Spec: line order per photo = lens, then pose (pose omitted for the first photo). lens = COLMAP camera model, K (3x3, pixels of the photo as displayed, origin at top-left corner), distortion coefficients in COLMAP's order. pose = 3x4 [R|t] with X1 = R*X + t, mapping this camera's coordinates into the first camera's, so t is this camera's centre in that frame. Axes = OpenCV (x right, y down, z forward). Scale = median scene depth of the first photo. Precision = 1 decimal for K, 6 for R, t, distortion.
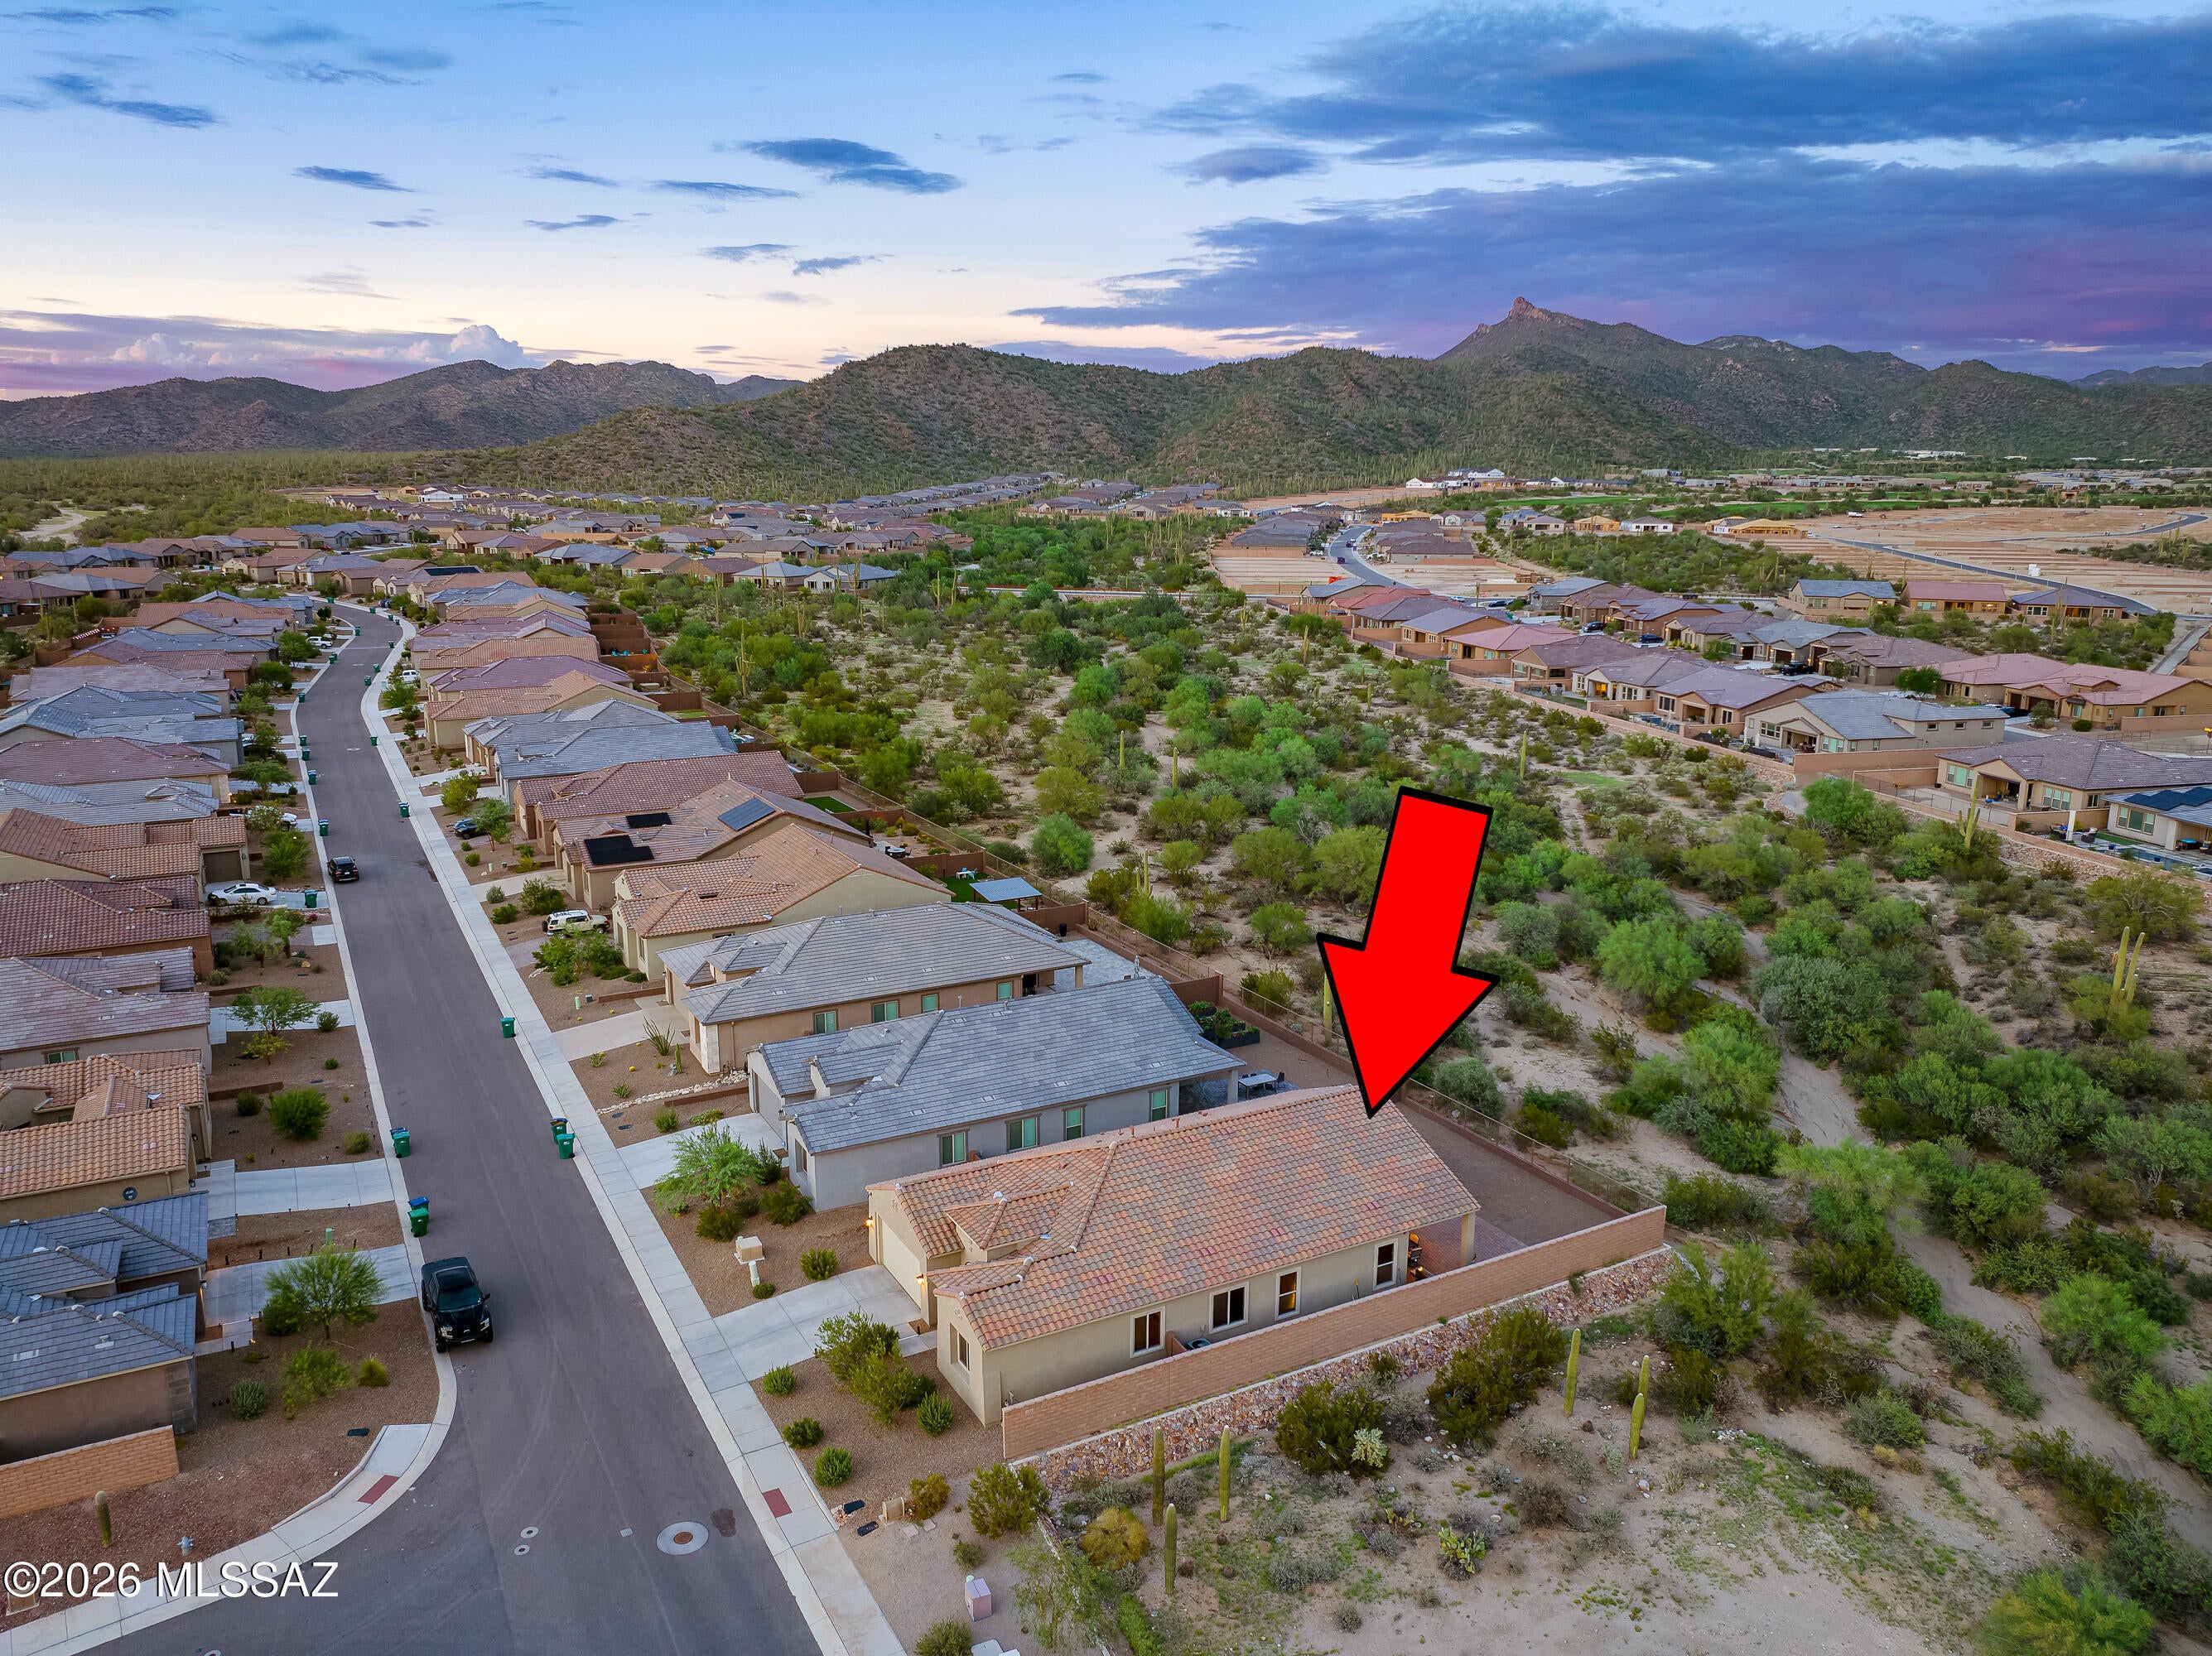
lens RADIAL K [[1435.2, 0, 1091.6], [0, 1435.2, 837.4], [0, 0, 1]] dist [-0.001138, -0.008001]
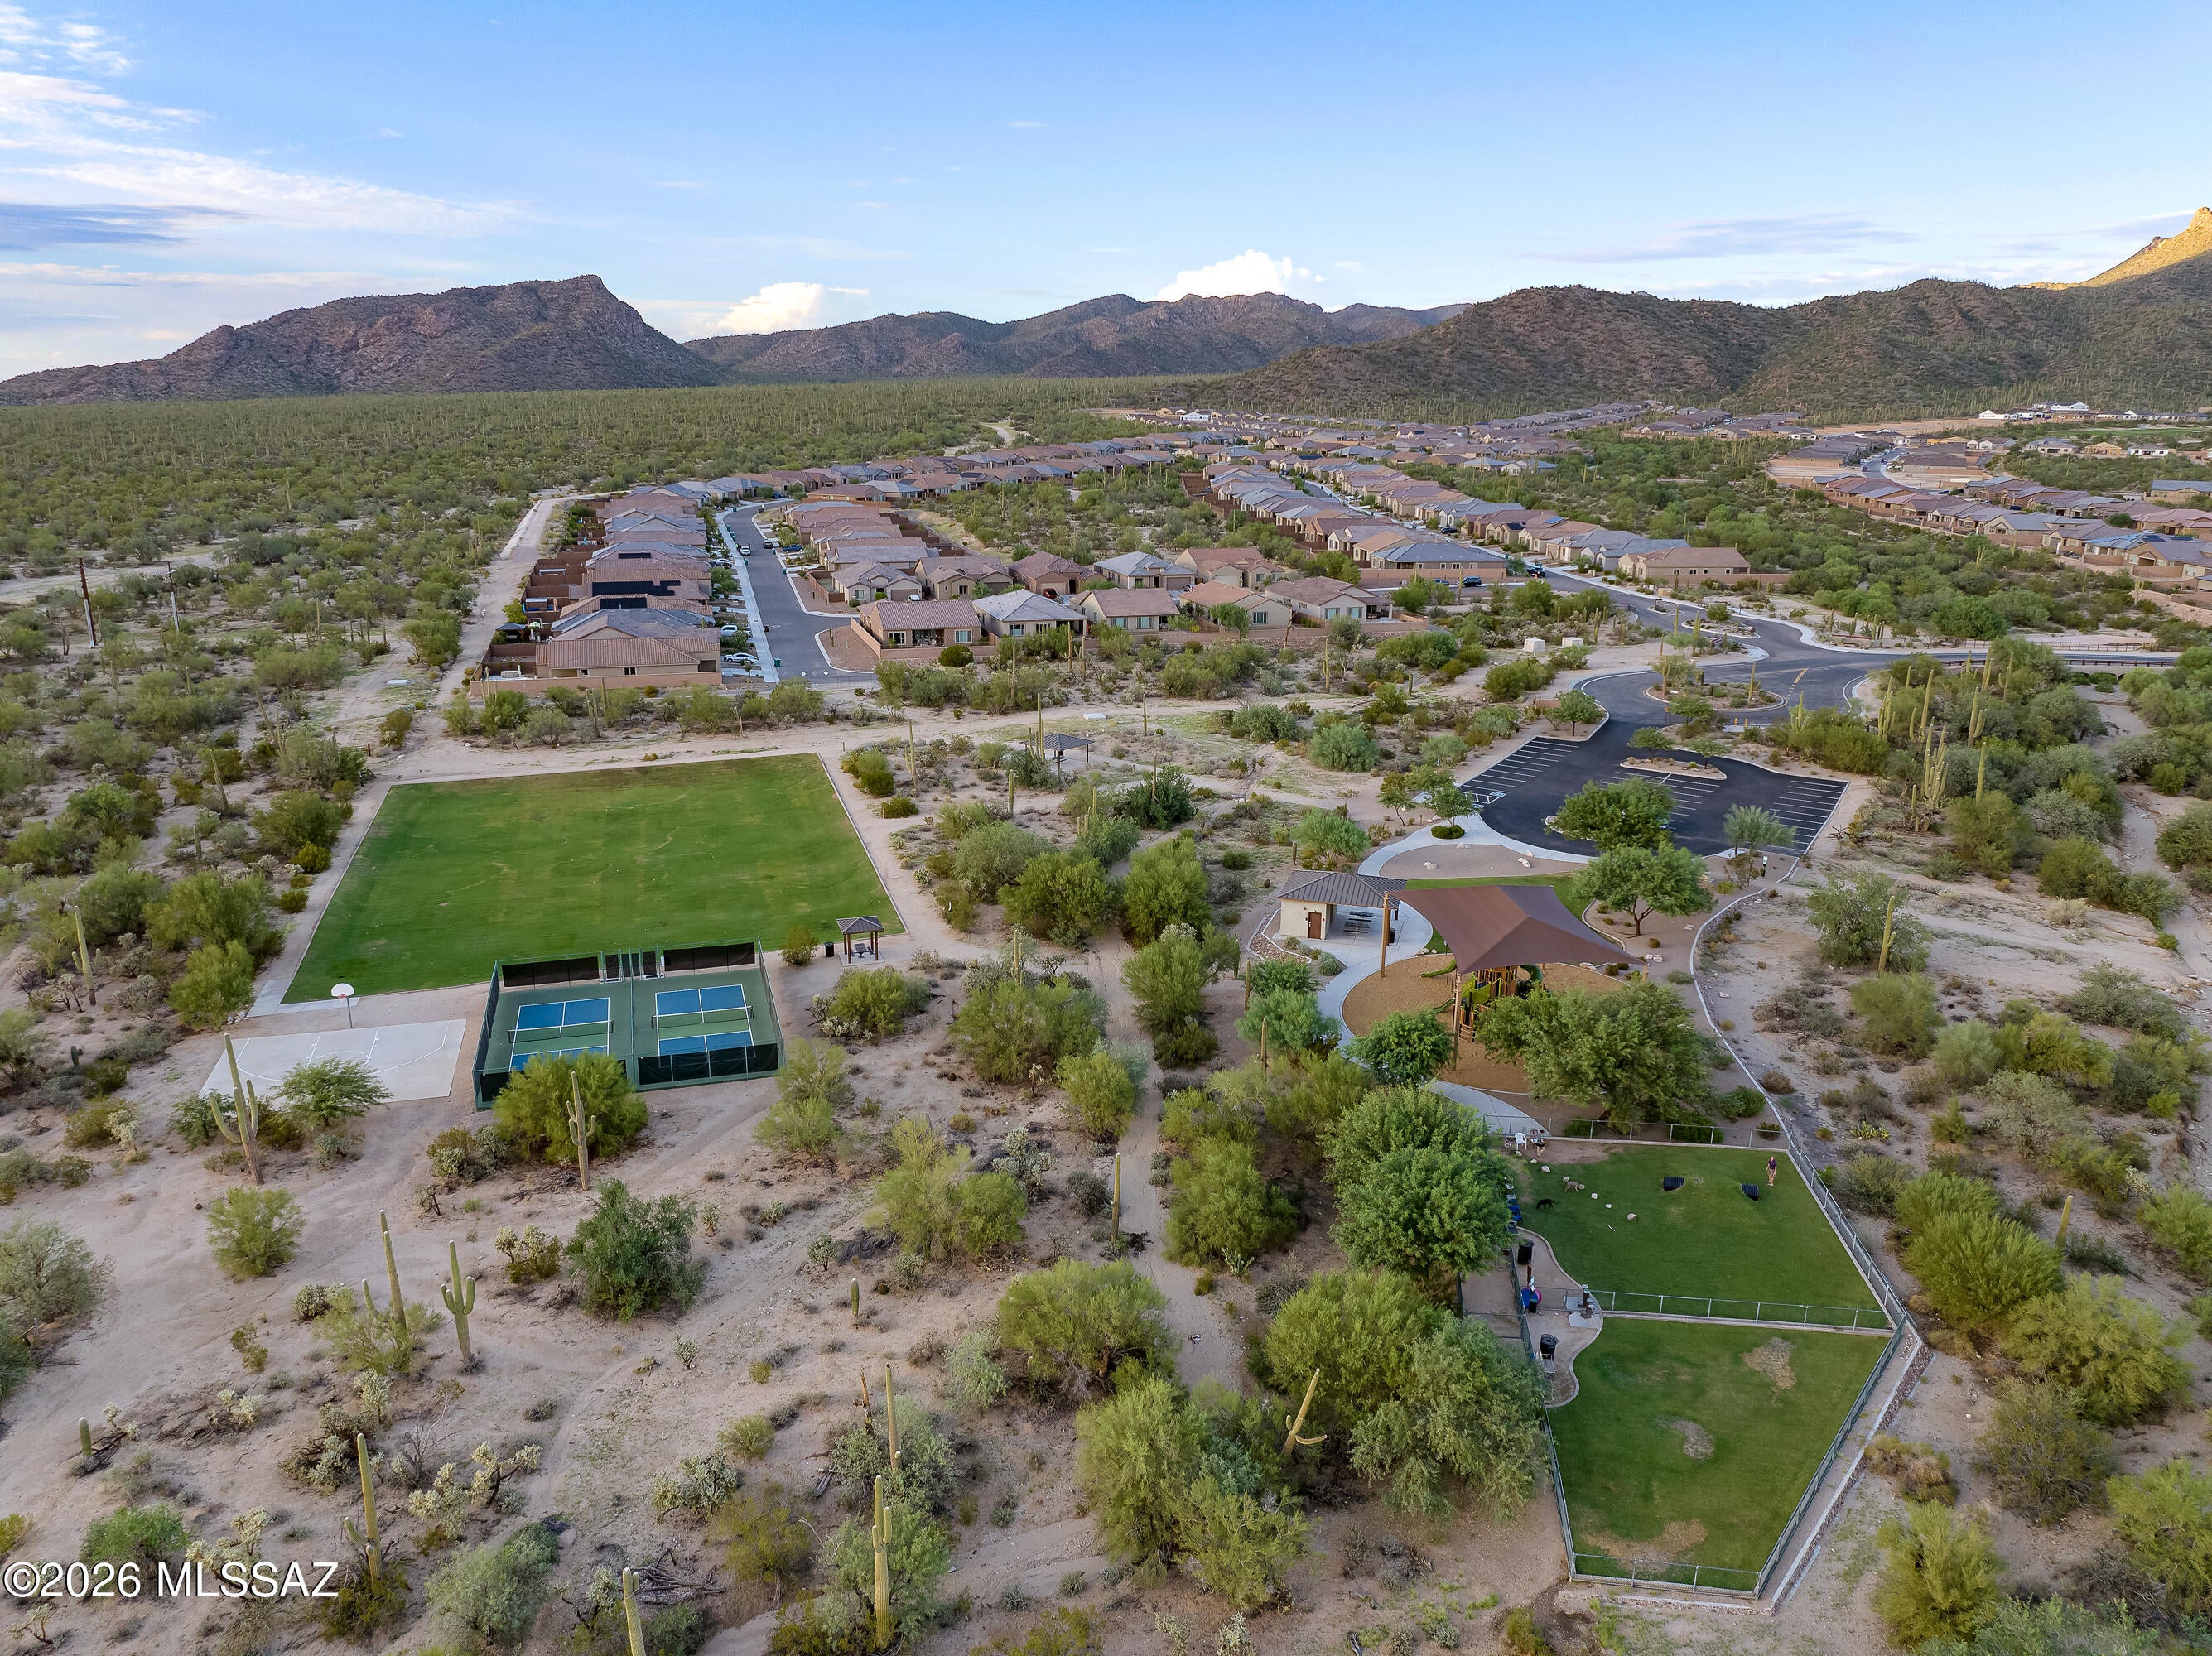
lens RADIAL K [[1543.5, 0, 1108.9], [0, 1543.5, 844.5], [0, 0, 1]] dist [-0.042152, 0.024227]
pose [[0.939787, 0.097339, -0.327607, 0.000646], [-0.085269, 0.995050, 0.051044, 0.089444], [0.330953, -0.020036, 0.943434, -0.373056]]
